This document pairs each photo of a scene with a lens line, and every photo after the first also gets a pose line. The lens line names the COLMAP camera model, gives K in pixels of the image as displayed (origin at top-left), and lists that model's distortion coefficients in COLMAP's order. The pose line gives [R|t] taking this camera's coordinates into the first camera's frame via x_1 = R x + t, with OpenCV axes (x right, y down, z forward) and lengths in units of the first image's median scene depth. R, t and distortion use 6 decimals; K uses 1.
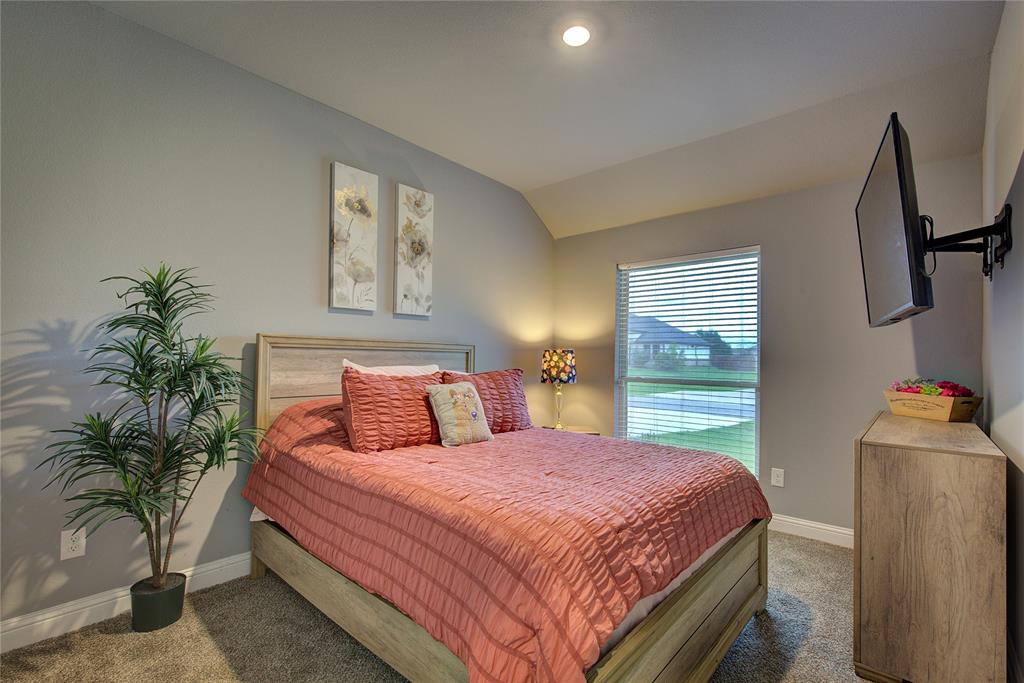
lens RADIAL K [[464.8, 0, 515.0], [0, 464.8, 346.1], [0, 0, 1]] dist [-0.001584, 0.000931]
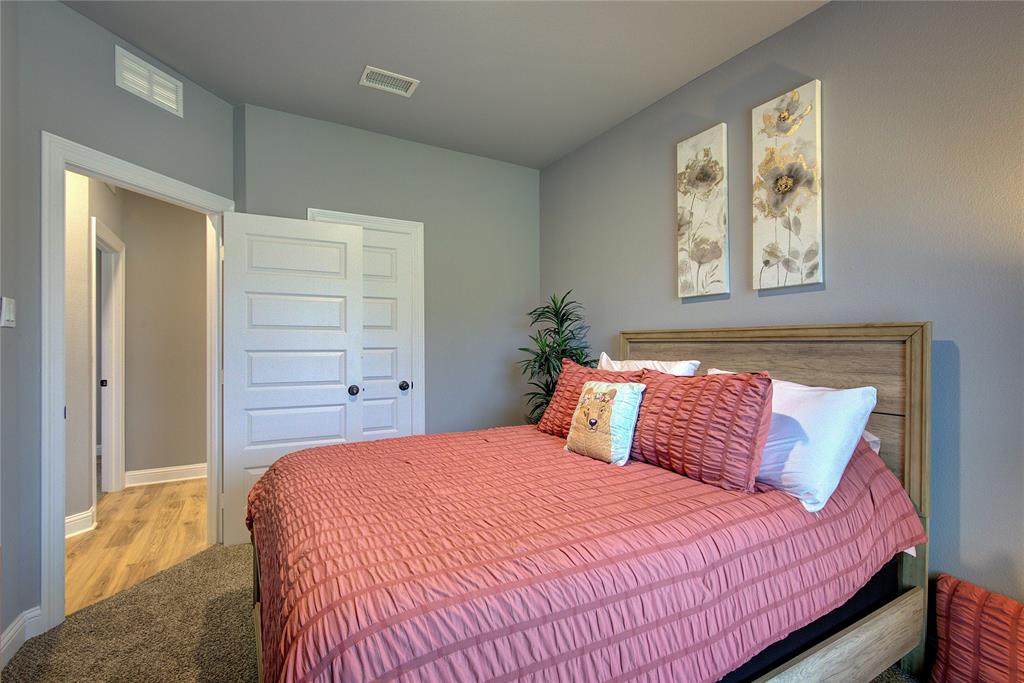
lens RADIAL K [[464.8, 0, 515.0], [0, 464.8, 346.1], [0, 0, 1]] dist [-0.001584, 0.000931]
pose [[-0.316651, -0.018479, -0.948362, 0.542112], [0.010856, 0.999674, -0.023104, 0.028644], [0.948480, -0.017611, -0.316347, 0.872969]]
